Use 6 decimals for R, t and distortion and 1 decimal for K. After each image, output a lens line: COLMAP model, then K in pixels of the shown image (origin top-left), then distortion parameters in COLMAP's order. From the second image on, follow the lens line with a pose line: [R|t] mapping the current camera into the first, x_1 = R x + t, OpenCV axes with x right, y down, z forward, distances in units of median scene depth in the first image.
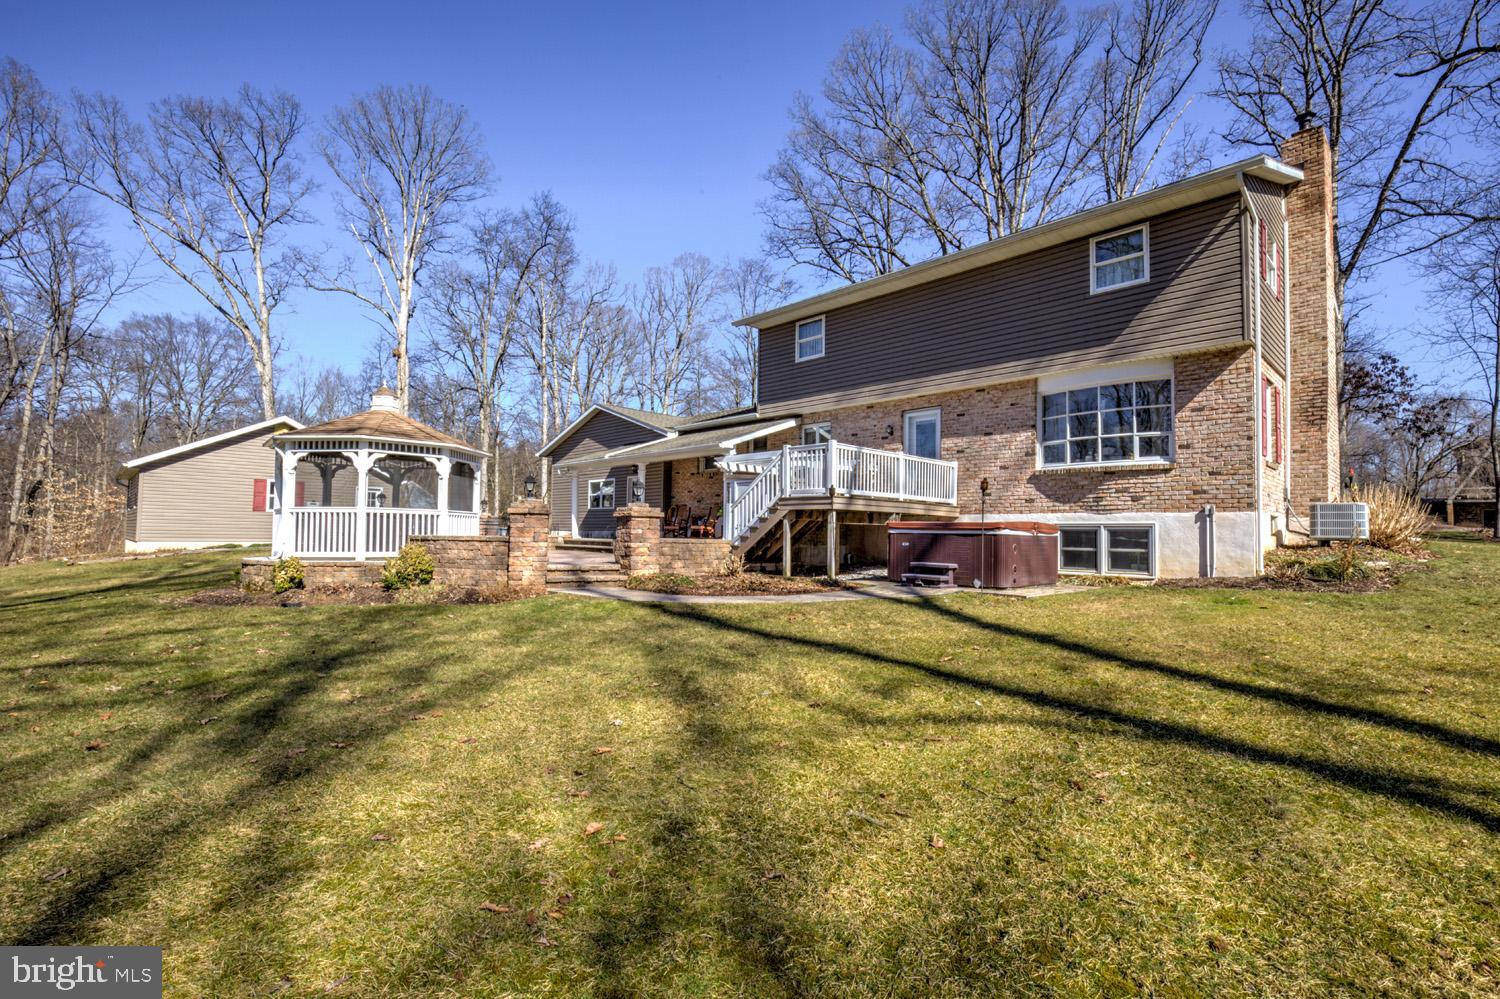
lens RADIAL K [[678.2, 0, 749.6], [0, 678.2, 512.8], [0, 0, 1]] dist [-0.001065, -0.000511]
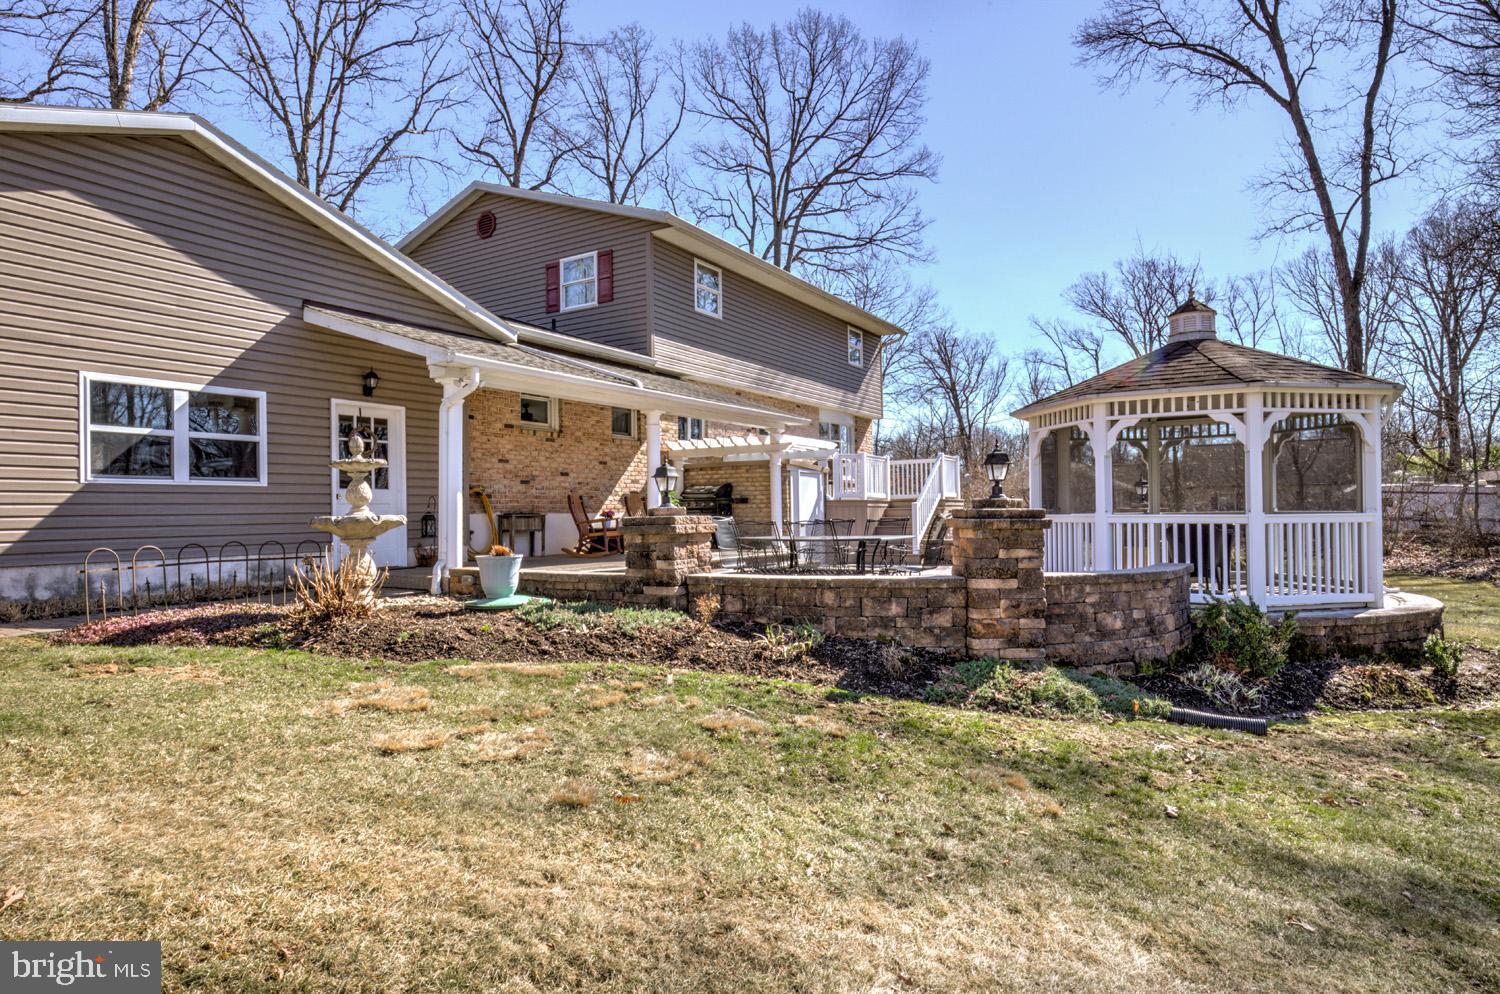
lens RADIAL K [[843.1, 0, 760.4], [0, 843.1, 501.5], [0, 0, 1]] dist [0.006392, 0.001422]
pose [[-0.261429, -0.003956, 0.965215, -0.623336], [-0.027146, 0.999626, -0.003255, -0.003643], [-0.964841, -0.027053, -0.261439, 0.842877]]
